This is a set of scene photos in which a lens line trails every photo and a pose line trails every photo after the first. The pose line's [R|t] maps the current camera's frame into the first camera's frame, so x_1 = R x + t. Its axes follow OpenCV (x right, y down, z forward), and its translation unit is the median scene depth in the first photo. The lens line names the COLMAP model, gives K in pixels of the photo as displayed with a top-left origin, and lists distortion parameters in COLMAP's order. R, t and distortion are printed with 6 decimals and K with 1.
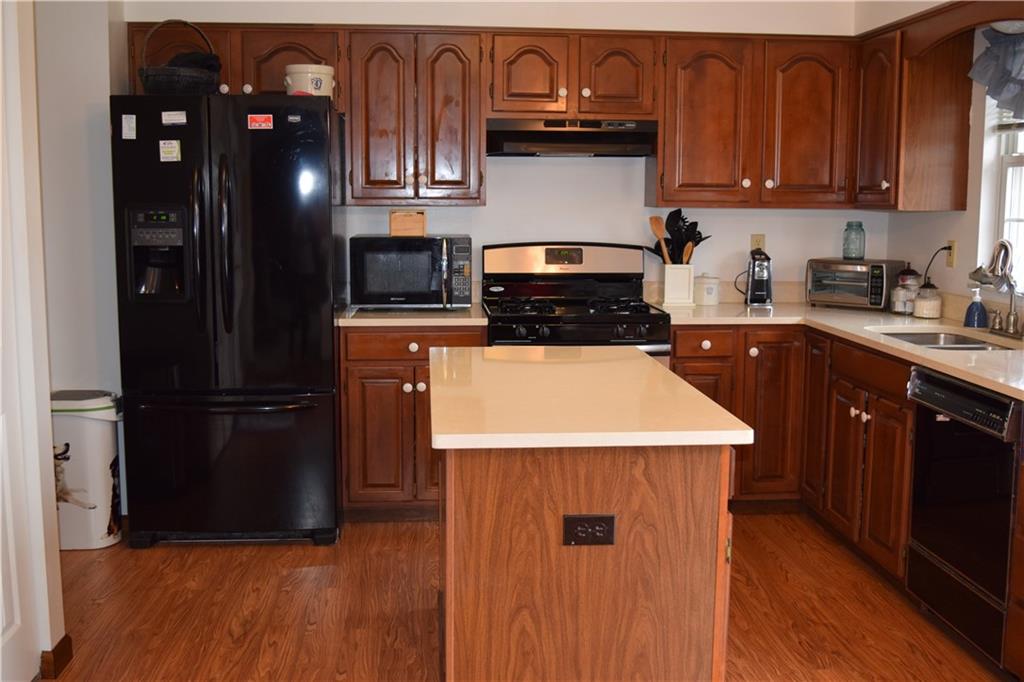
lens RADIAL K [[1056.7, 0, 510.9], [0, 1056.7, 339.1], [0, 0, 1]] dist [-0.073041, 0.000000]
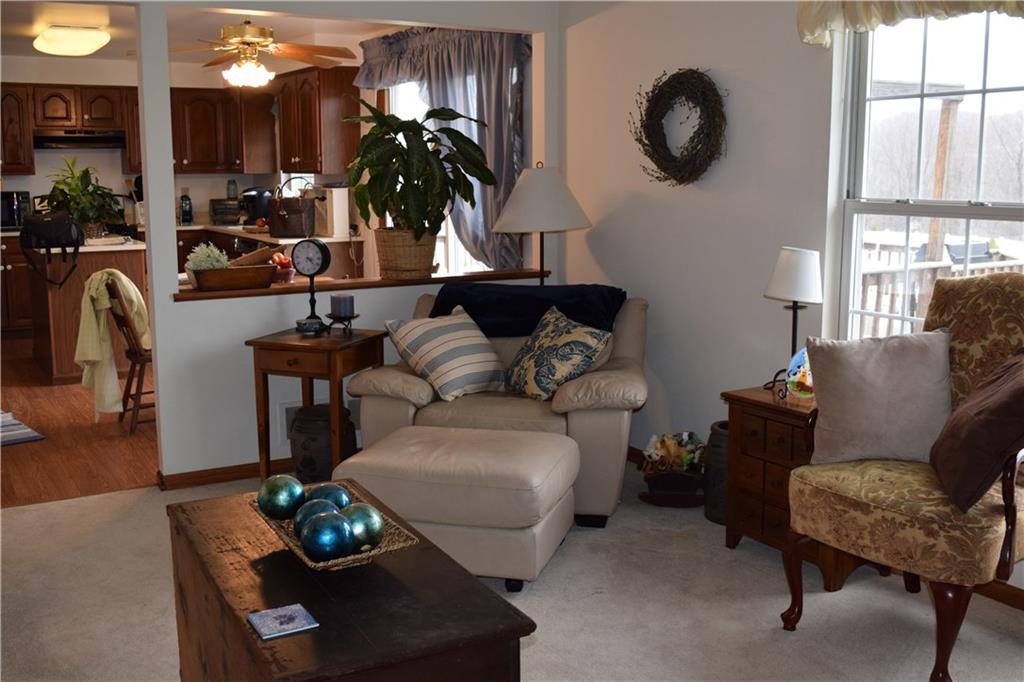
lens RADIAL K [[1056.7, 0, 510.6], [0, 1056.7, 345.0], [0, 0, 1]] dist [-0.073041, 0.000000]
pose [[0.901918, -0.076841, 0.425016, -0.071625], [0.063053, 0.996929, 0.046438, 0.150476], [-0.427279, -0.015085, 0.903994, -1.098309]]
